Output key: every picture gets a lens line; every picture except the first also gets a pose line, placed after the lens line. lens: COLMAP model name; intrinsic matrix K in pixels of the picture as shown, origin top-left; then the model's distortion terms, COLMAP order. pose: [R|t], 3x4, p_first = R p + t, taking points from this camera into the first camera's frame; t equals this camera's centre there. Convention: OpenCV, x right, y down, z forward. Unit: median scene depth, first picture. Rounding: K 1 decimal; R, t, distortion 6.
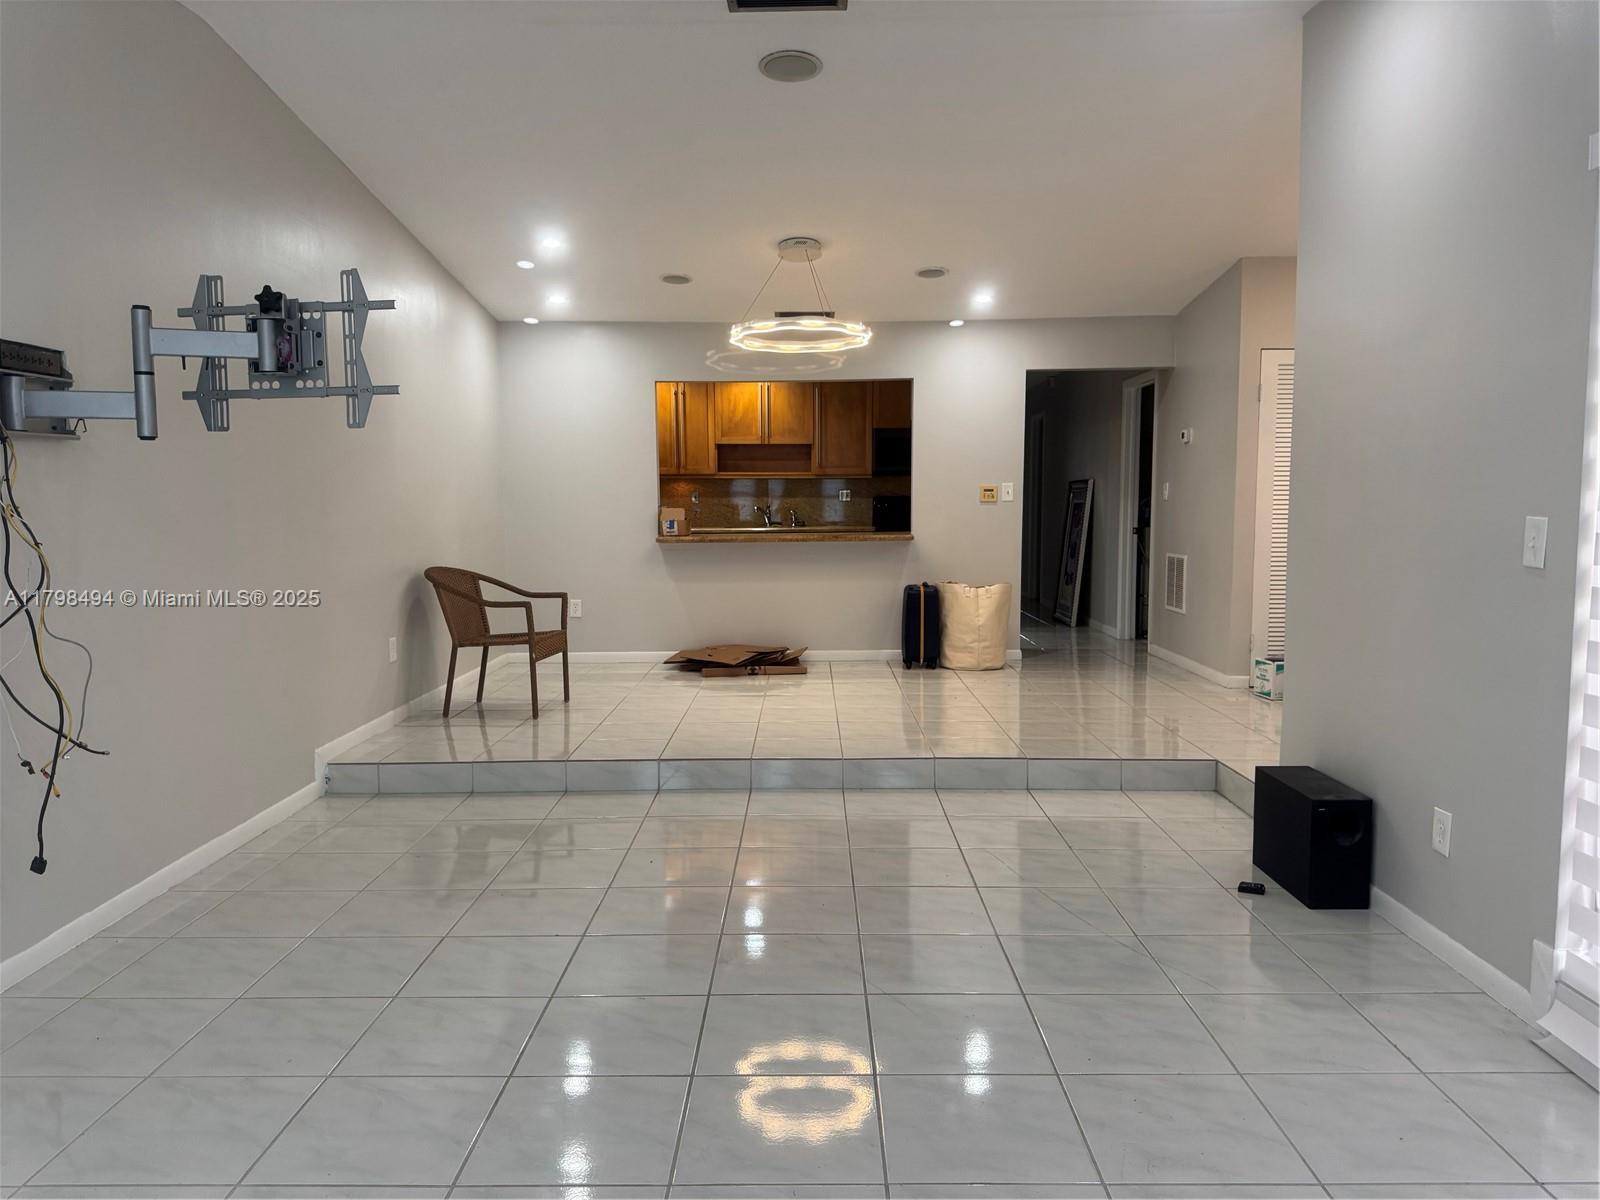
lens RADIAL K [[1135.8, 0, 803.2], [0, 1135.8, 597.6], [0, 0, 1]] dist [0.001783, 0.002531]
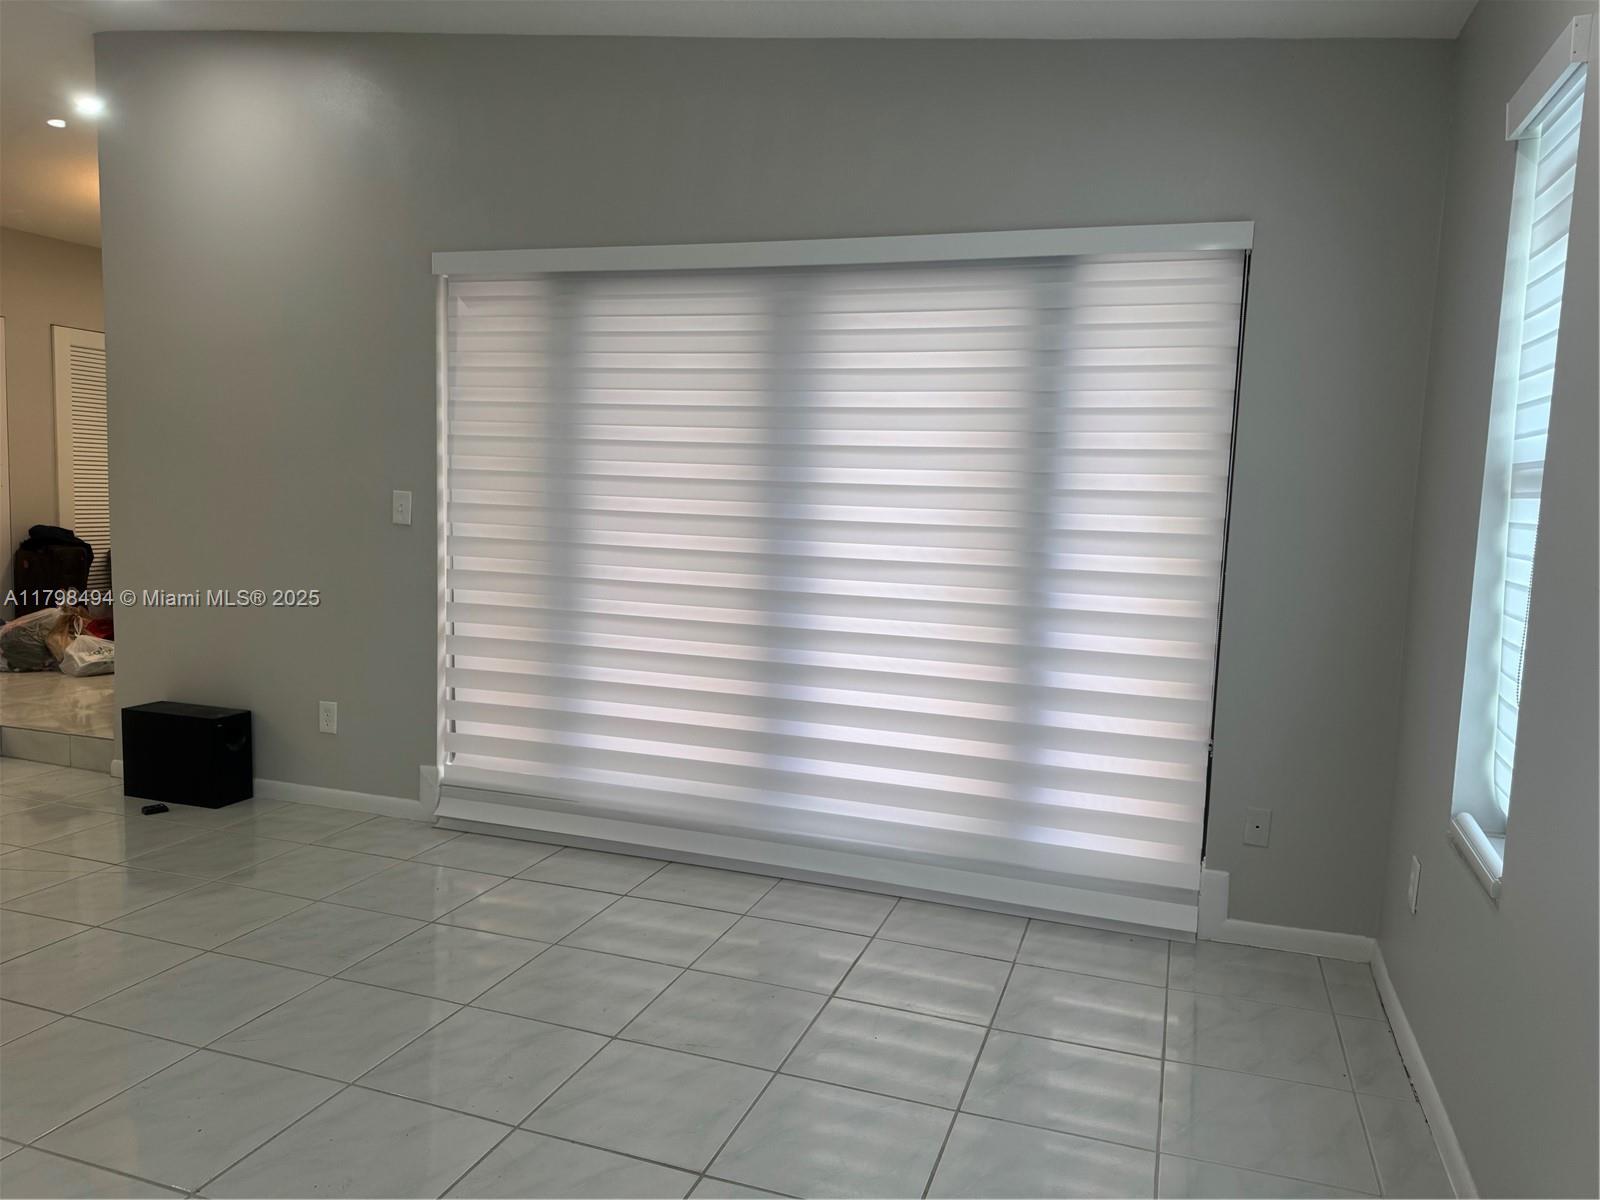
lens RADIAL K [[1135.8, 0, 799.7], [0, 1135.8, 602.2], [0, 0, 1]] dist [0.001783, 0.002531]
pose [[0.331760, -0.083334, 0.939676, -0.610440], [0.045771, 0.996339, 0.072200, -0.007813], [-0.942253, 0.019057, 0.334360, -0.003213]]
